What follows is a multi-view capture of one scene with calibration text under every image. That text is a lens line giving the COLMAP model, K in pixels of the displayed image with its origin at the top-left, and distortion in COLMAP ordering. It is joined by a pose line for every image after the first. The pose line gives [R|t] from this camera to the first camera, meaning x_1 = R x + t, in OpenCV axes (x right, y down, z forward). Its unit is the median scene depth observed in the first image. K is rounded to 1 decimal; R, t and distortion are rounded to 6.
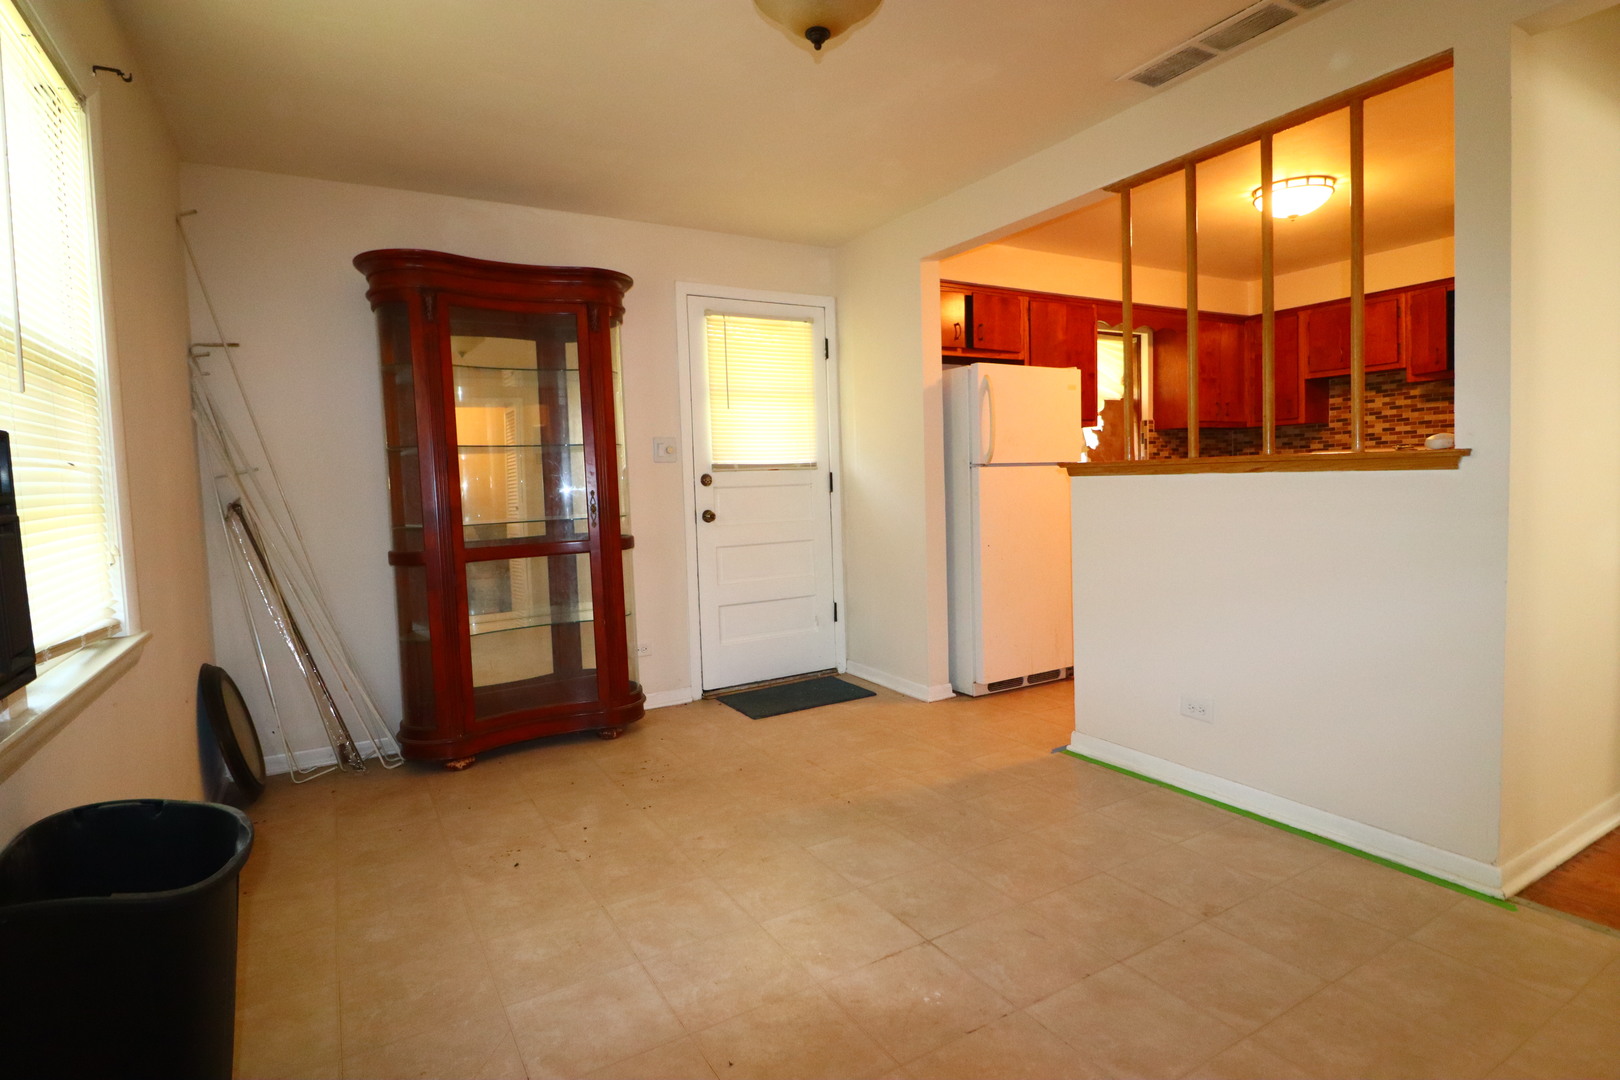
lens RADIAL K [[831.0, 0, 817.2], [0, 831.0, 534.0], [0, 0, 1]] dist [0.002135, -0.011681]
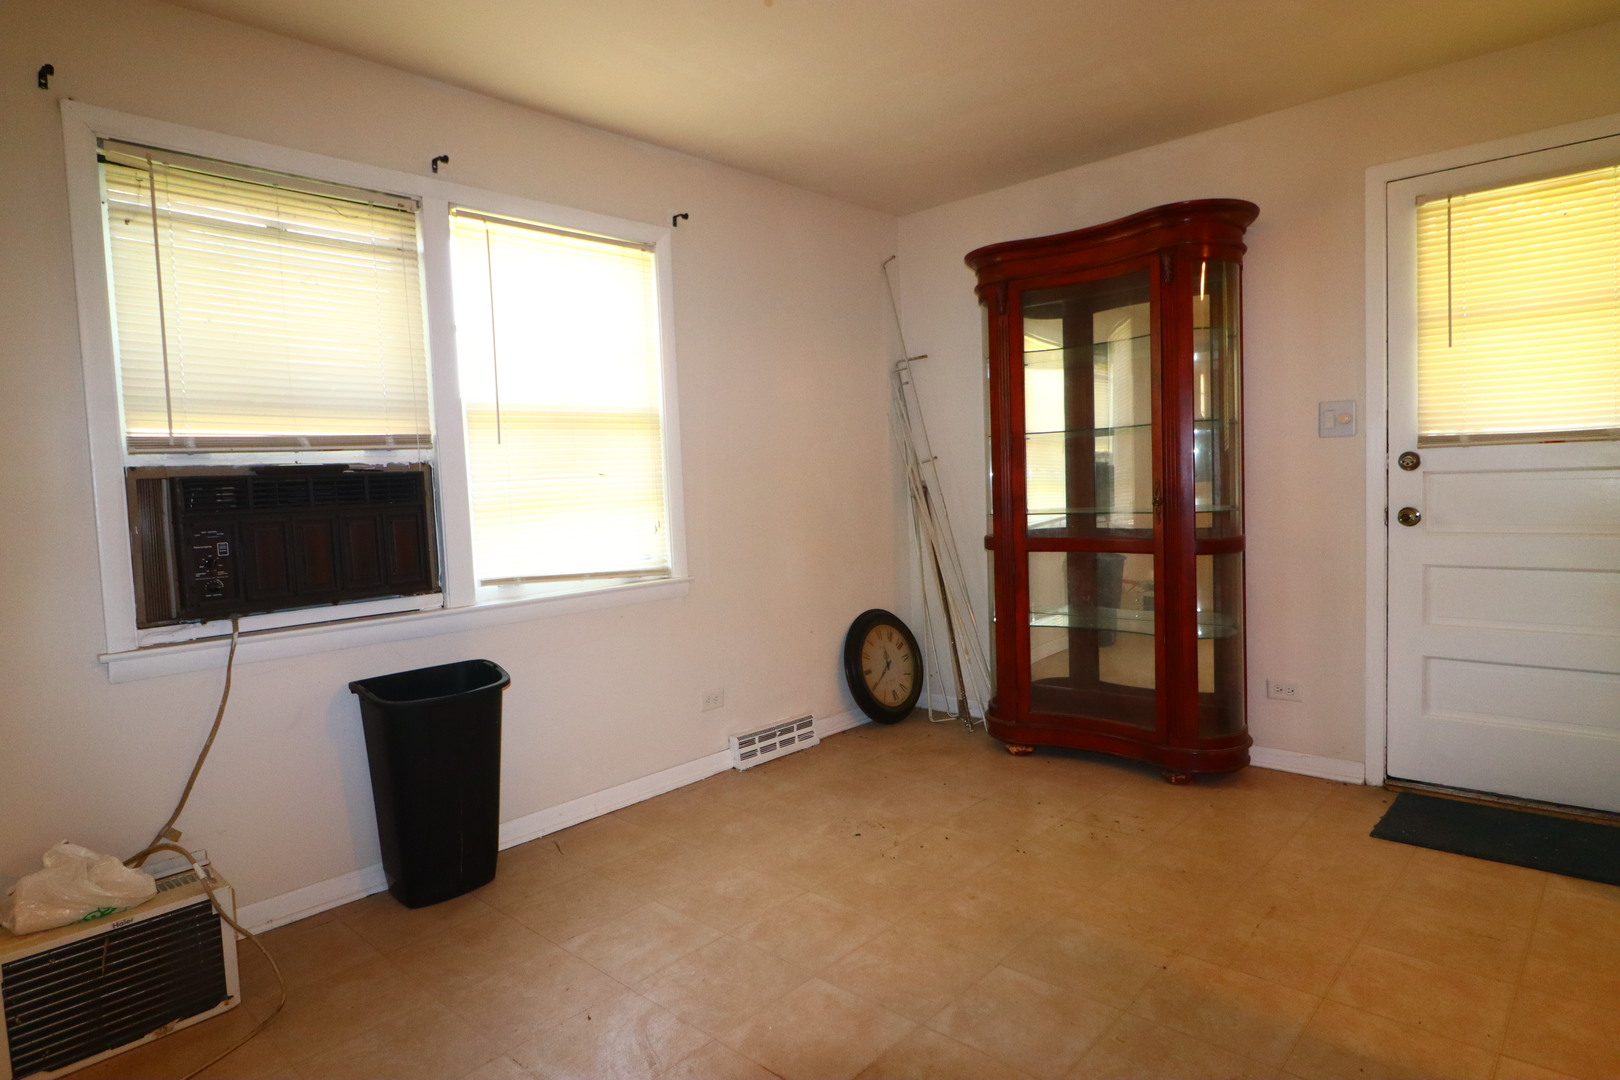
lens RADIAL K [[906.3, 0, 813.7], [0, 906.3, 534.4], [0, 0, 1]] dist [-0.000594, -0.000724]
pose [[0.287814, 0.080432, -0.954303, 0.416438], [-0.032078, 0.996717, 0.074332, -0.045342], [0.957149, 0.009219, 0.289450, 0.347756]]
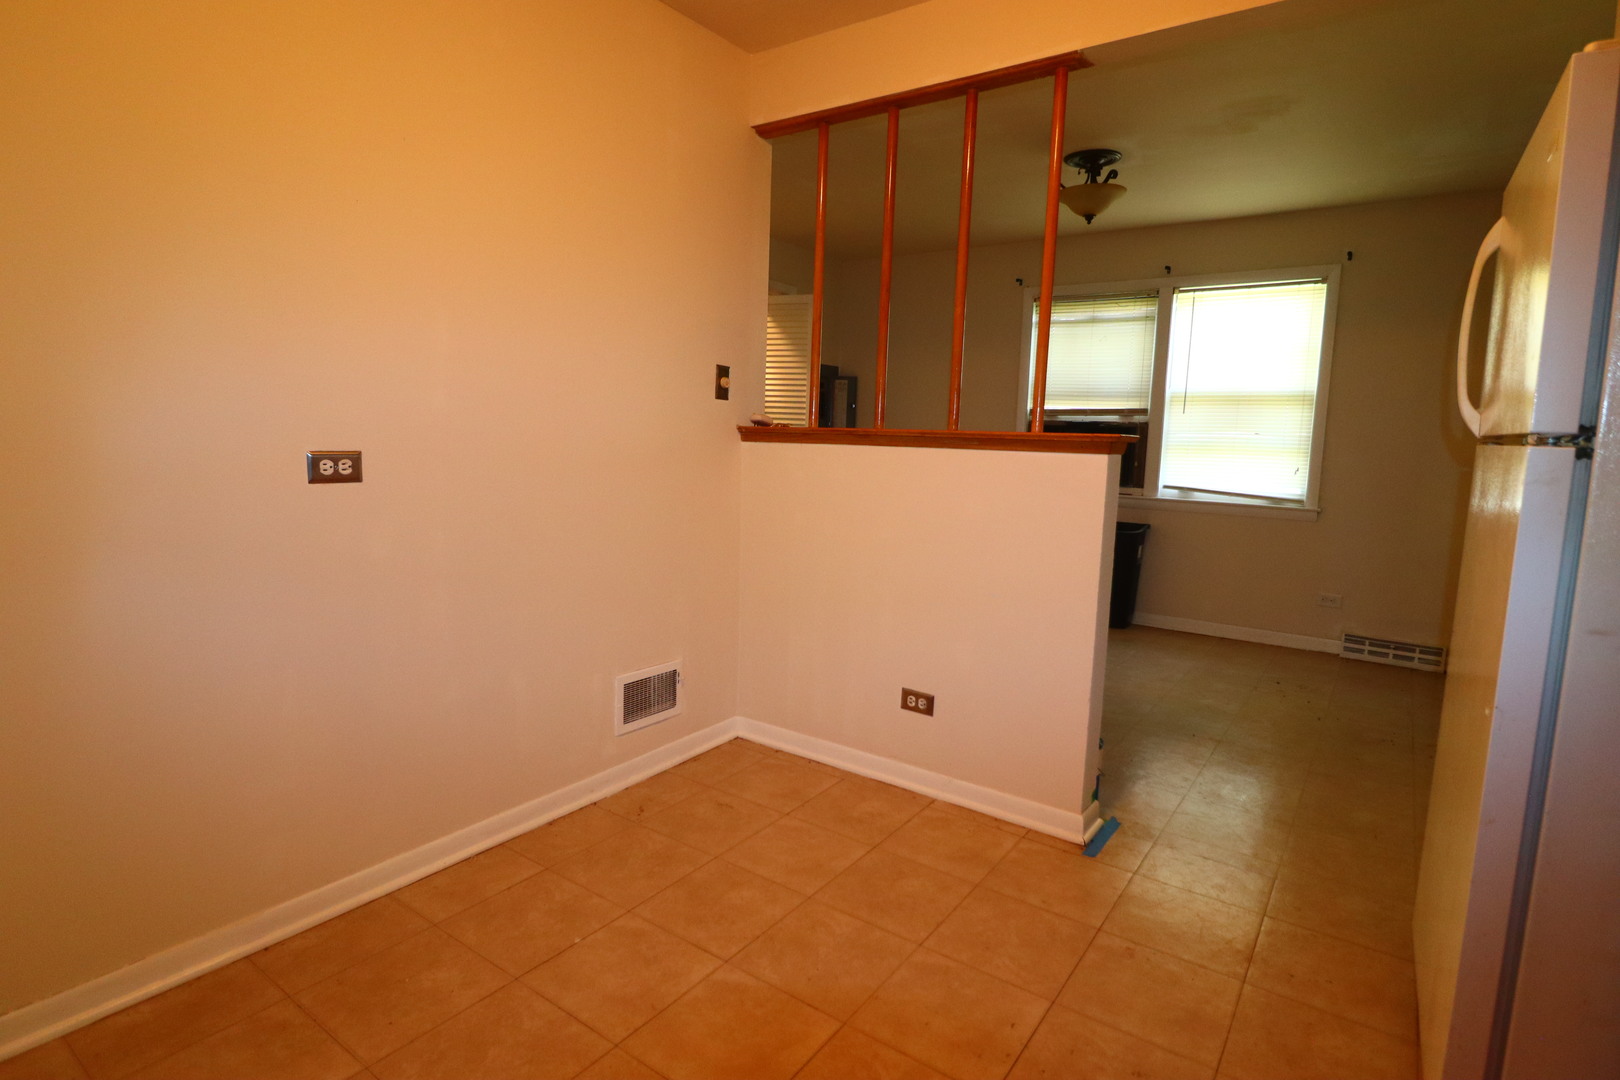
lens RADIAL K [[831.7, 0, 820.1], [0, 831.7, 527.2], [0, 0, 1]] dist [0.013624, -0.020193]
pose [[-0.914228, 0.047986, -0.402348, 0.631227], [-0.030137, 0.982160, 0.185615, -0.099762], [0.404078, 0.181820, -0.896472, 1.183717]]
